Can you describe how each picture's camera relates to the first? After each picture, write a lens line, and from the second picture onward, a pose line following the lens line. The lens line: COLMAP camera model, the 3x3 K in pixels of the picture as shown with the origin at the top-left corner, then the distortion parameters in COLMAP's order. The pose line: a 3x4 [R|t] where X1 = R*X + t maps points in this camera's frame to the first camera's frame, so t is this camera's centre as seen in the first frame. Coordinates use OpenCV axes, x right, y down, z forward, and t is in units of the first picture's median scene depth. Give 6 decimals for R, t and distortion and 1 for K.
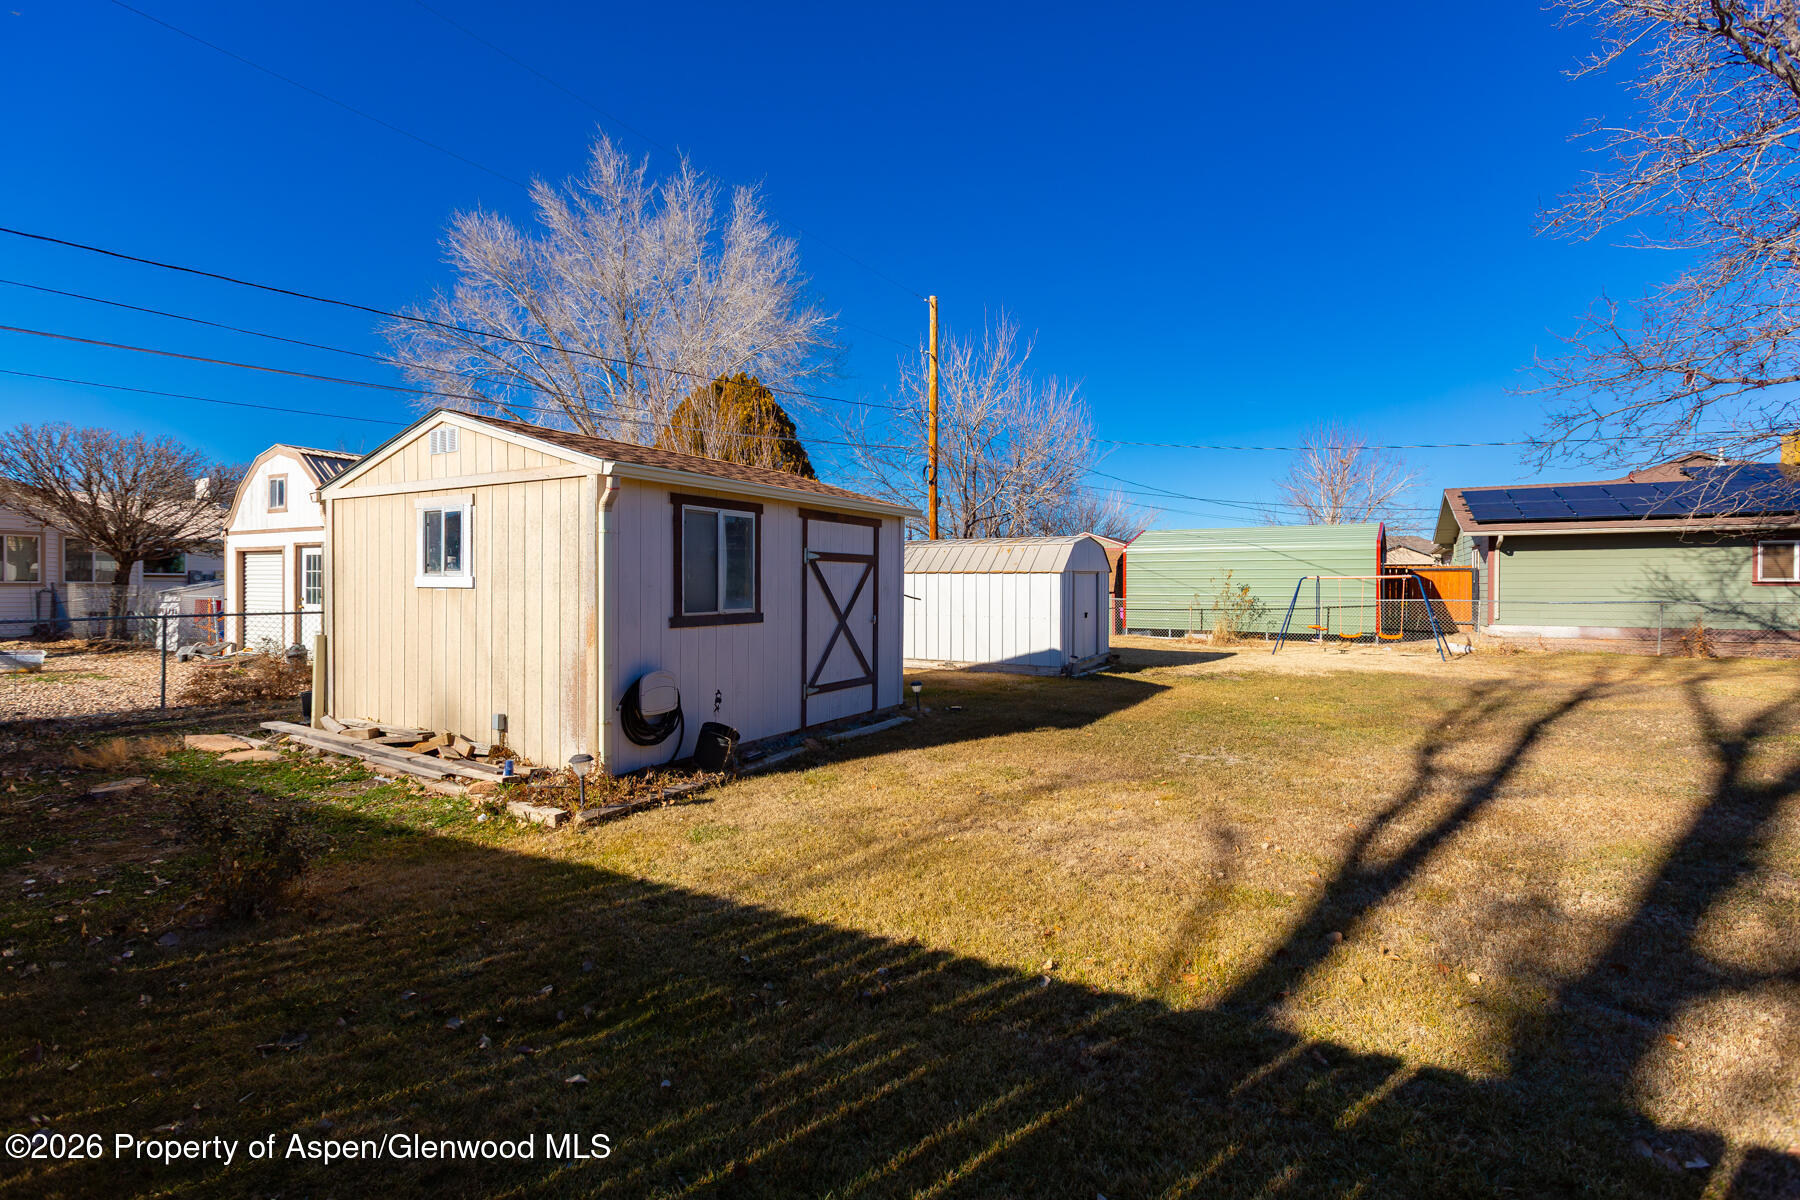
lens RADIAL K [[839.0, 0, 907.5], [0, 839.0, 589.2], [0, 0, 1]] dist [0.002024, -0.000008]
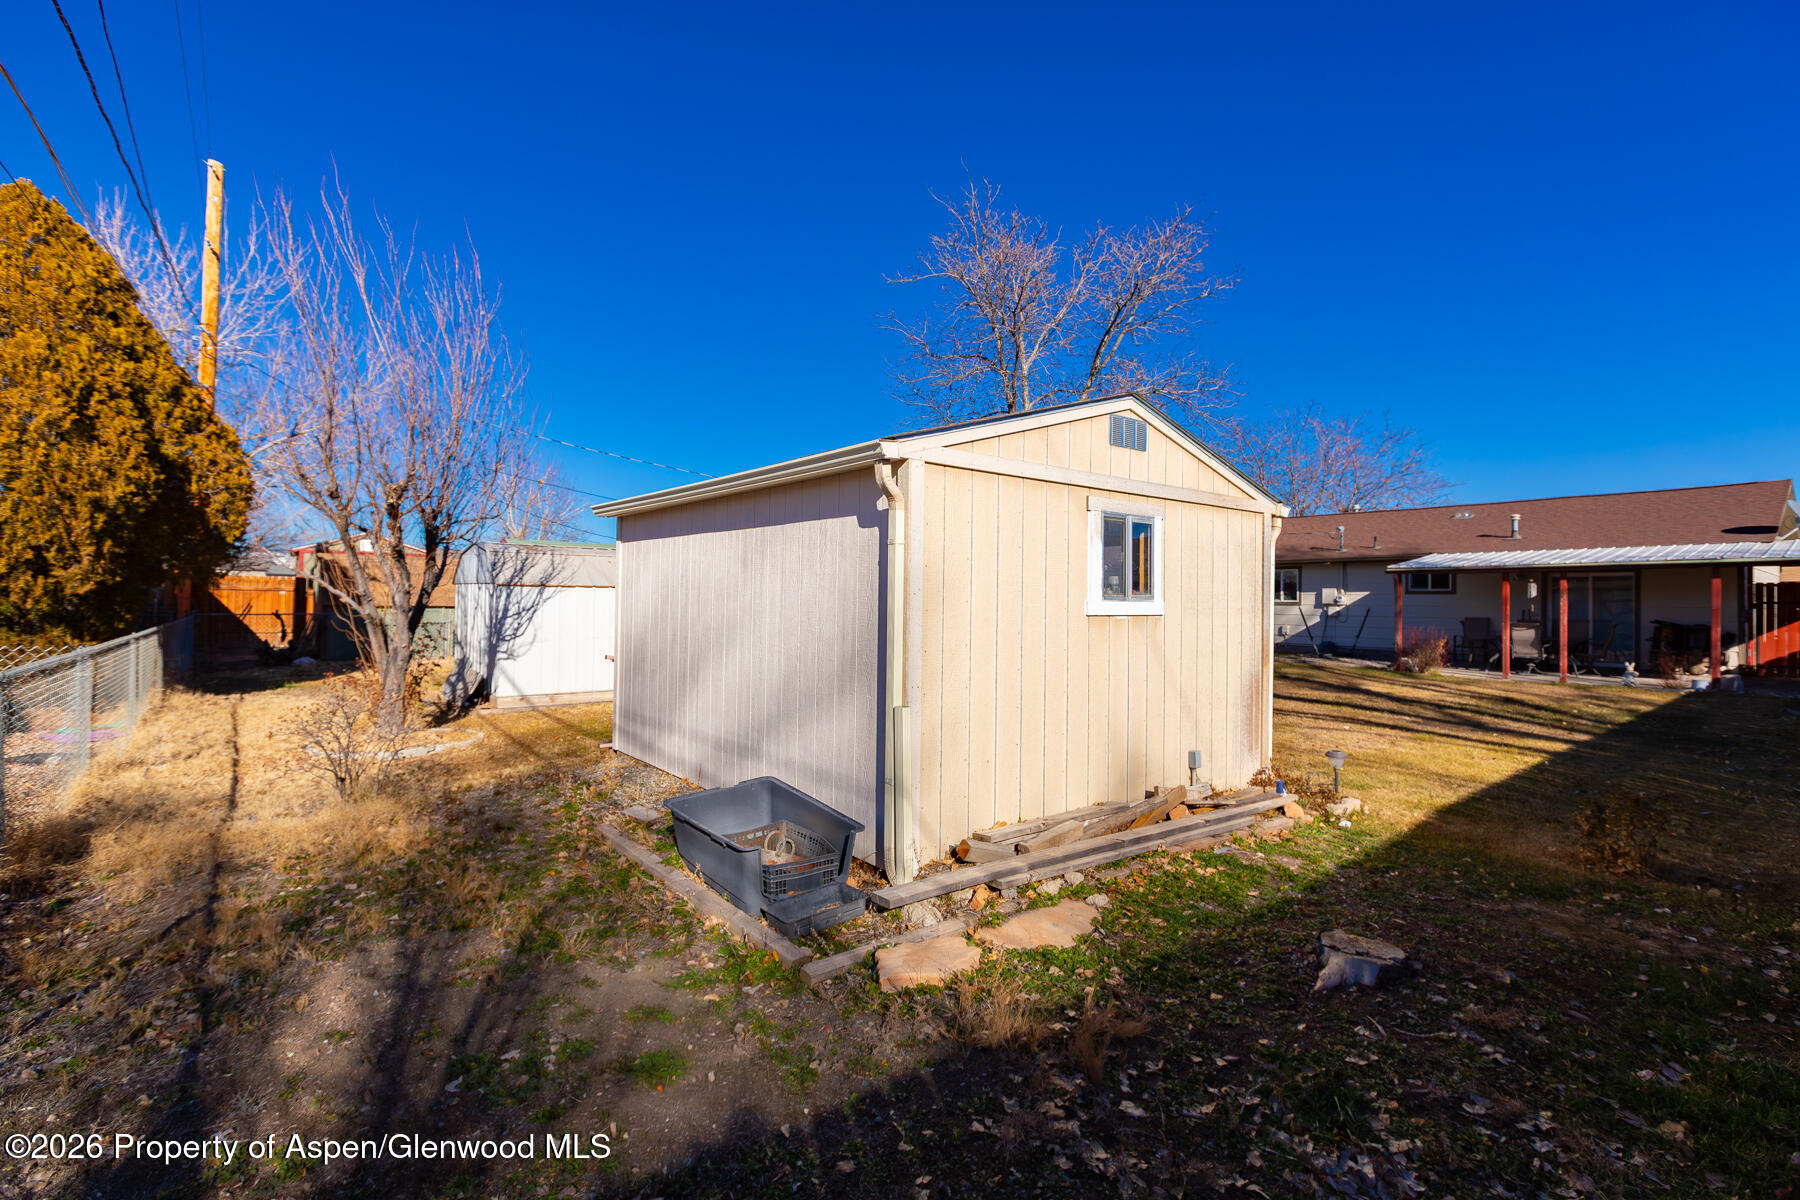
lens RADIAL K [[811.1, 0, 897.5], [0, 811.1, 591.7], [0, 0, 1]] dist [0.010945, -0.000310]
pose [[0.331350, 0.009284, 0.943462, -0.458403], [-0.001805, 0.999956, -0.009206, -0.005594], [-0.943506, 0.001347, 0.331353, 0.323080]]
